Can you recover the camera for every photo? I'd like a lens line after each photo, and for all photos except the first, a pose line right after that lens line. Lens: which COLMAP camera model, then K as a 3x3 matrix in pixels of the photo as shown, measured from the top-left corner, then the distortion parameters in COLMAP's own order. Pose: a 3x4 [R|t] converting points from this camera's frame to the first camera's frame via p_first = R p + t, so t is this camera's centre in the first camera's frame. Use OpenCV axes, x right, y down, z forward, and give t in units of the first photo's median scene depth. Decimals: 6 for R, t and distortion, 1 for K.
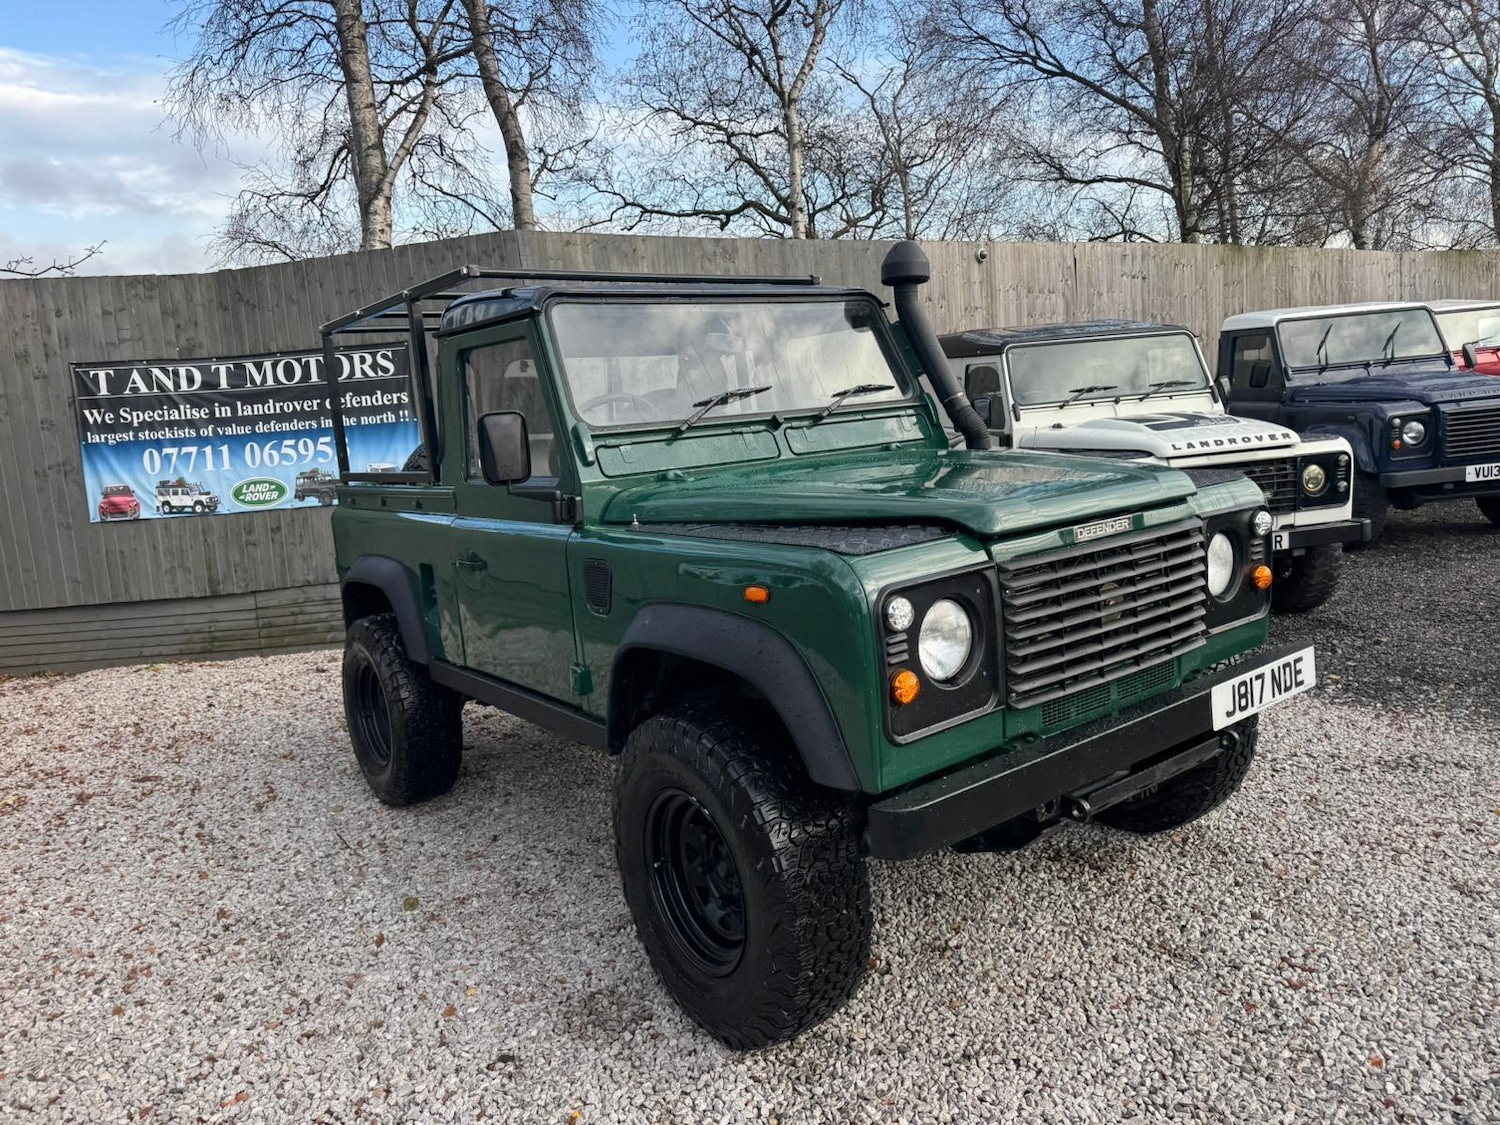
lens RADIAL K [[1040.2, 0, 724.1], [0, 1040.2, 525.2], [0, 0, 1]] dist [0.006026, -0.006819]
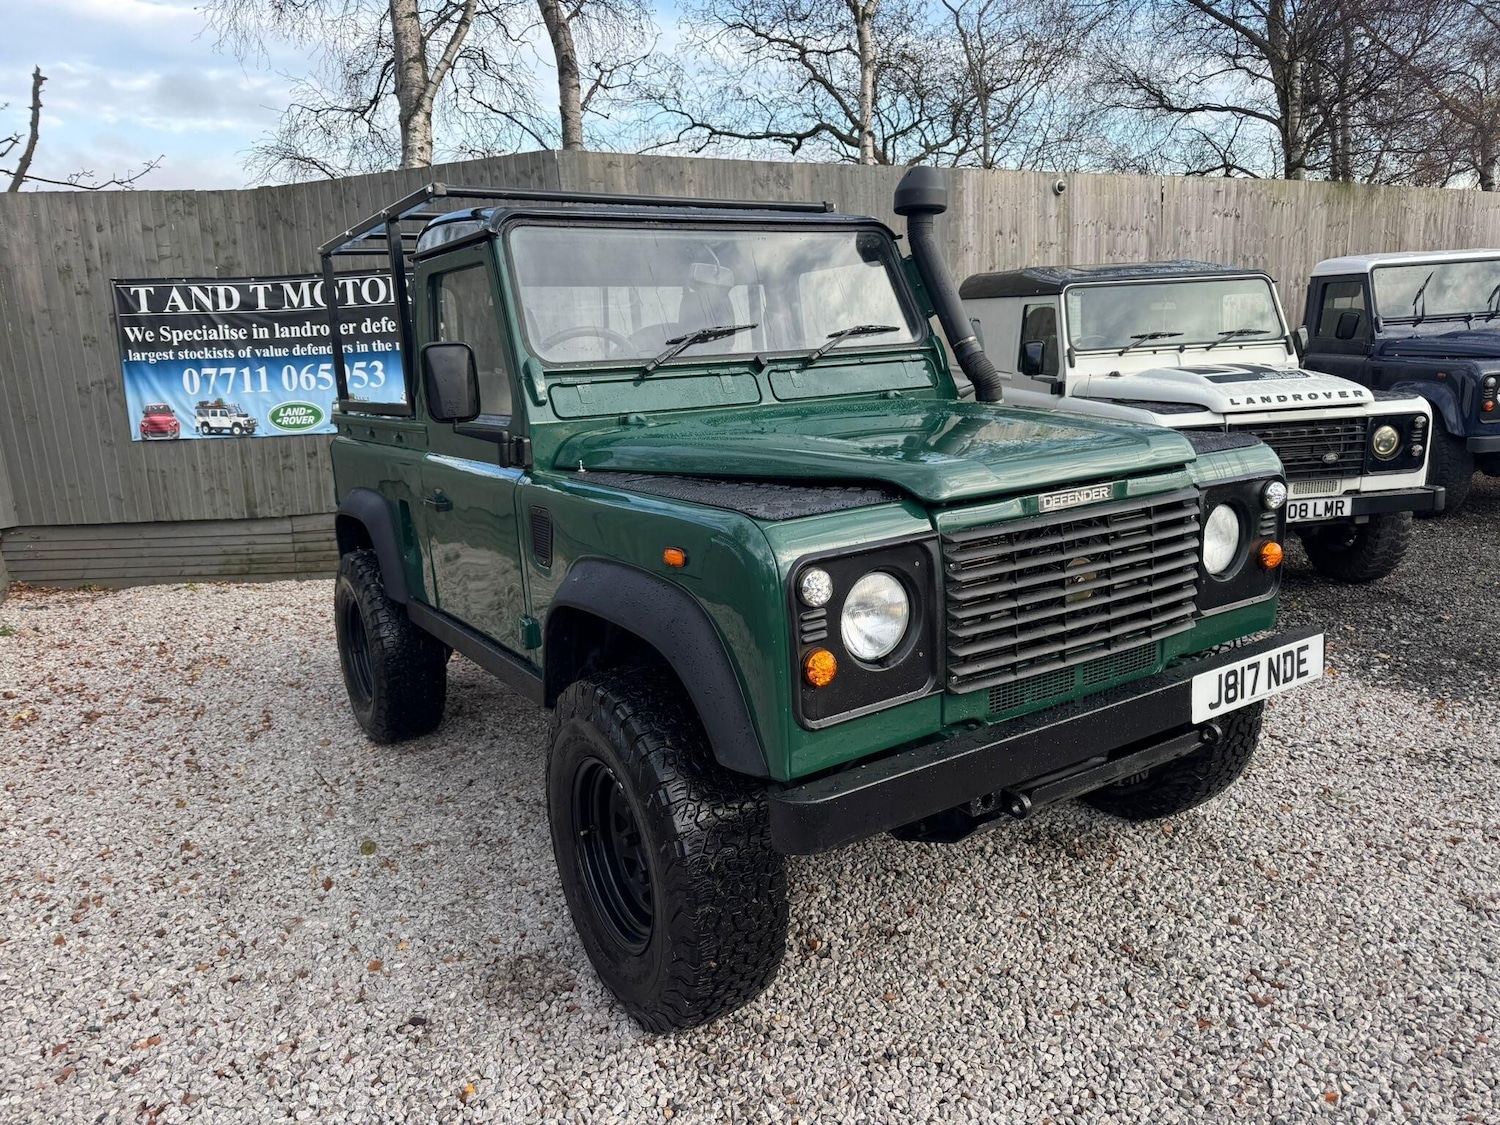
lens RADIAL K [[1041.9, 0, 749.8], [0, 1041.9, 536.0], [0, 0, 1]] dist [0.001839, -0.003696]
pose [[0.997555, 0.040196, -0.057176, 0.102684], [-0.035964, 0.996668, 0.073212, -0.013475], [0.059928, -0.070977, 0.995676, 0.067538]]
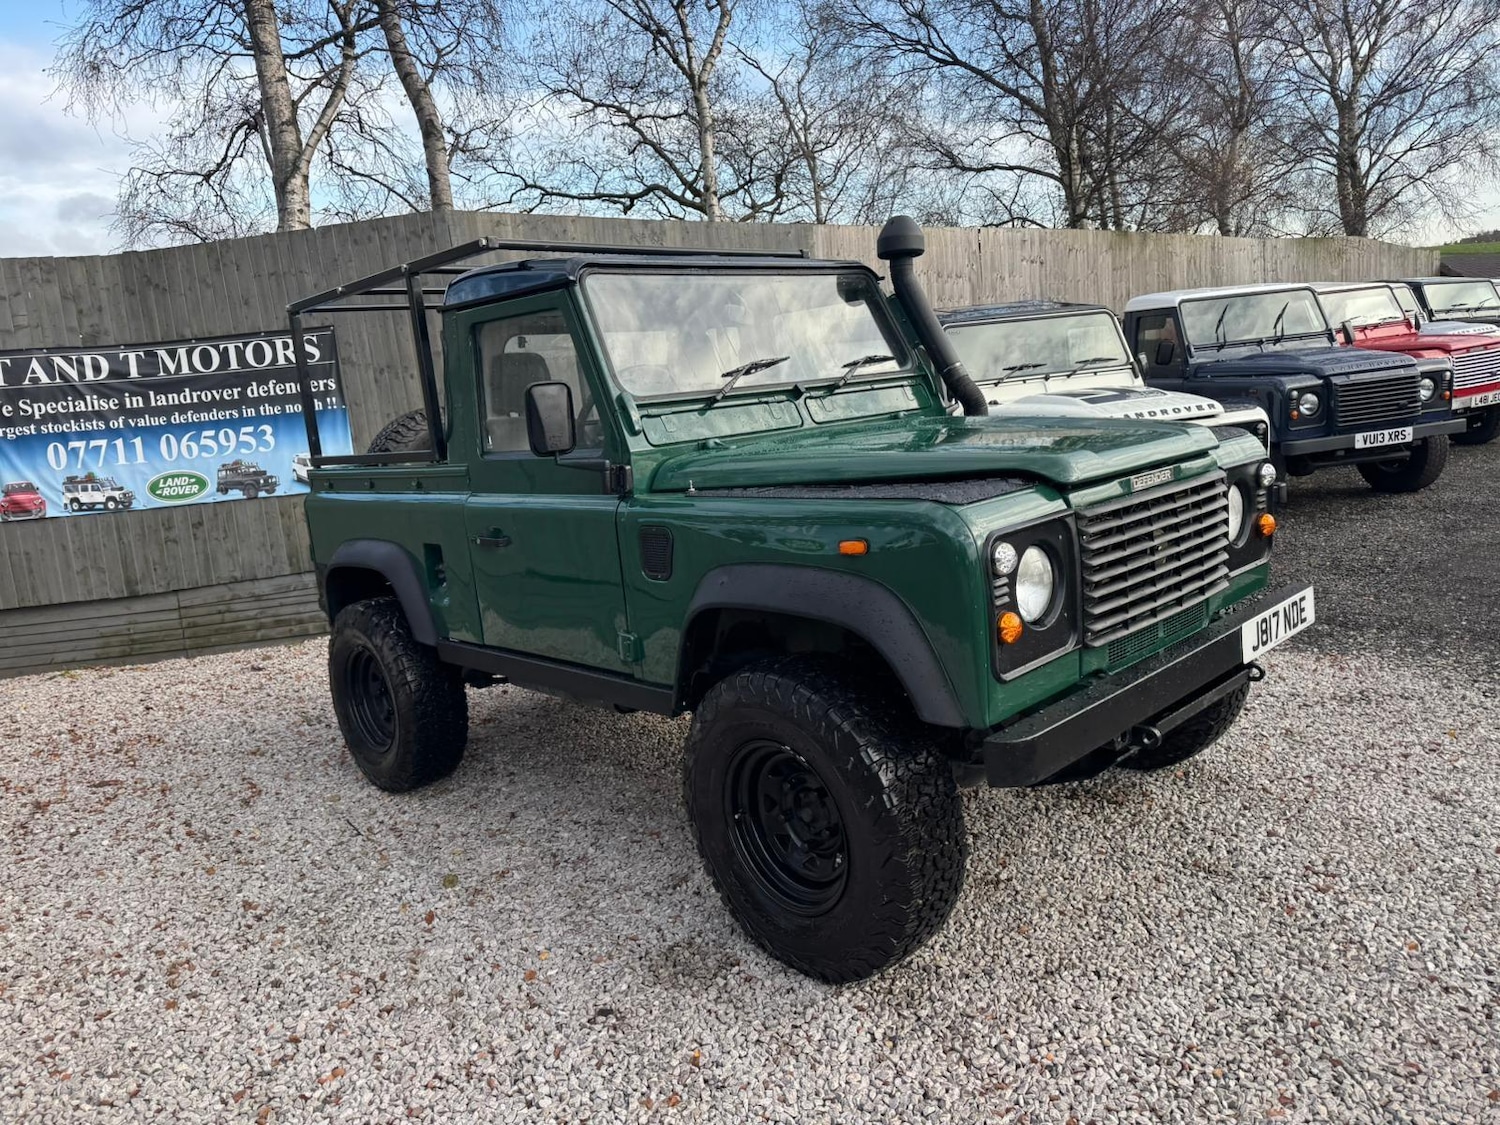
lens RADIAL K [[1043.2, 0, 710.8], [0, 1043.2, 542.1], [0, 0, 1]] dist [0.009449, -0.009280]
pose [[0.993292, -0.030212, 0.111613, -0.156941], [0.027686, 0.999326, 0.024113, 0.022377], [-0.112266, -0.020862, 0.993459, -0.015144]]
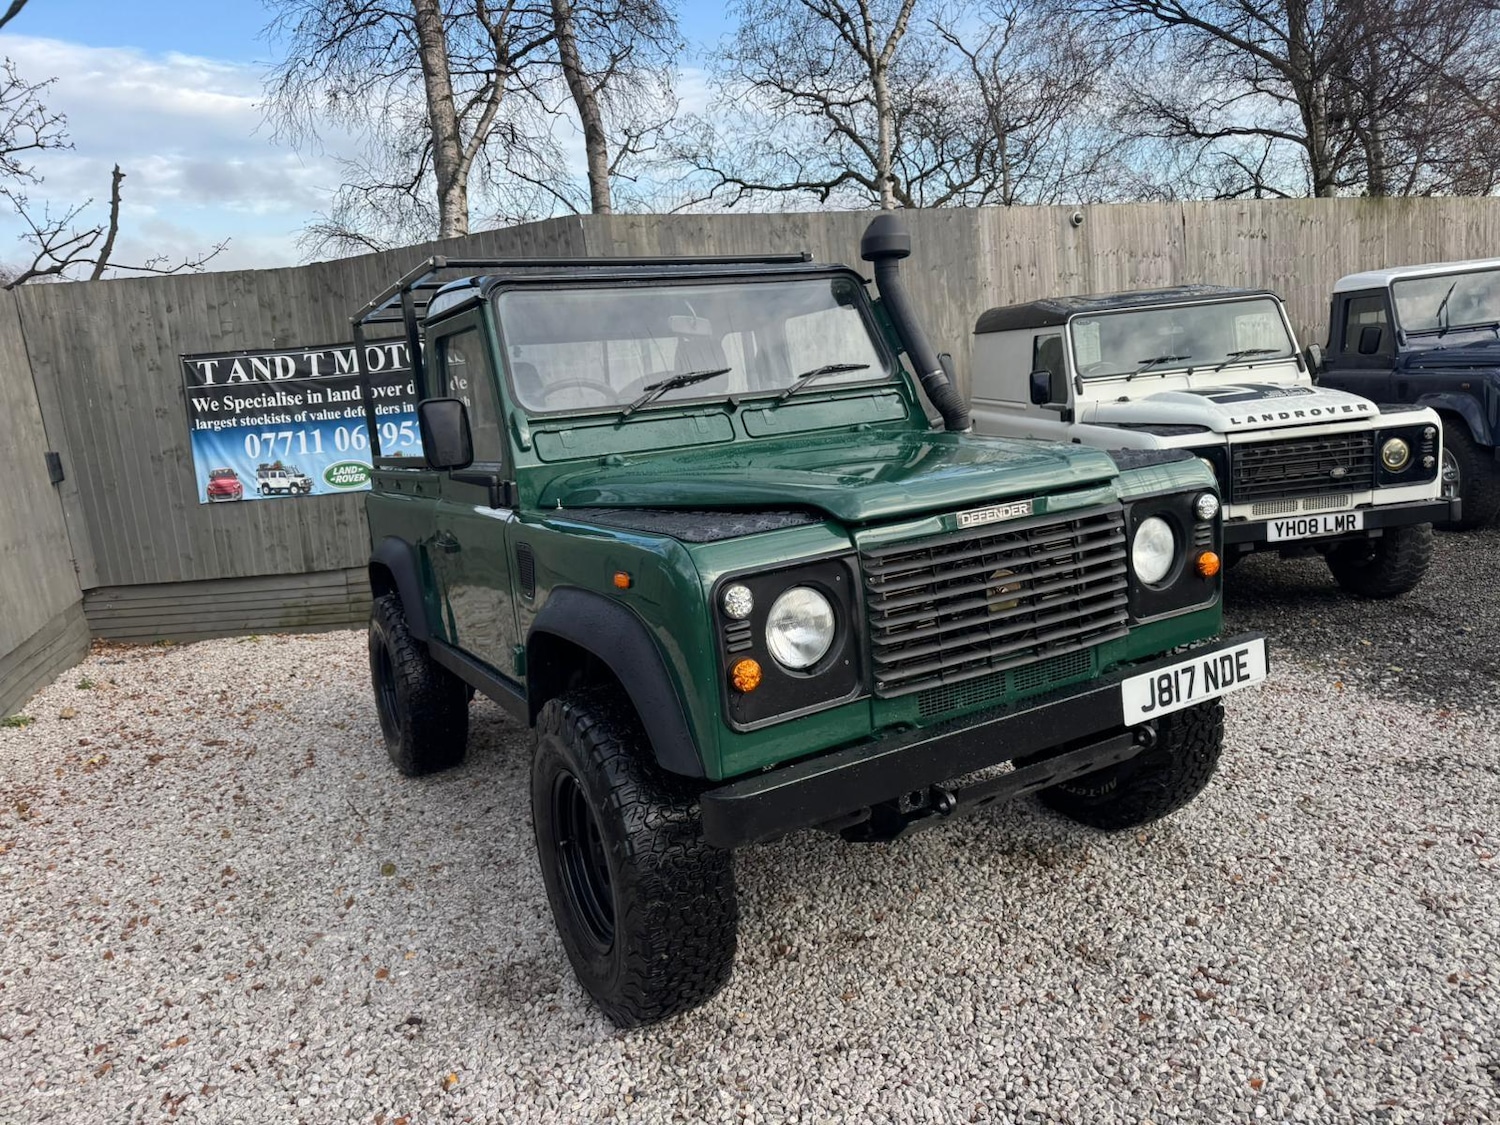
lens RADIAL K [[1045.6, 0, 739.0], [0, 1045.6, 521.5], [0, 0, 1]] dist [0.005325, -0.006251]
pose [[0.991060, -0.000544, -0.133417, 0.193932], [0.003182, 0.999804, 0.019556, -0.007165], [0.133381, -0.019805, 0.990867, 0.008412]]
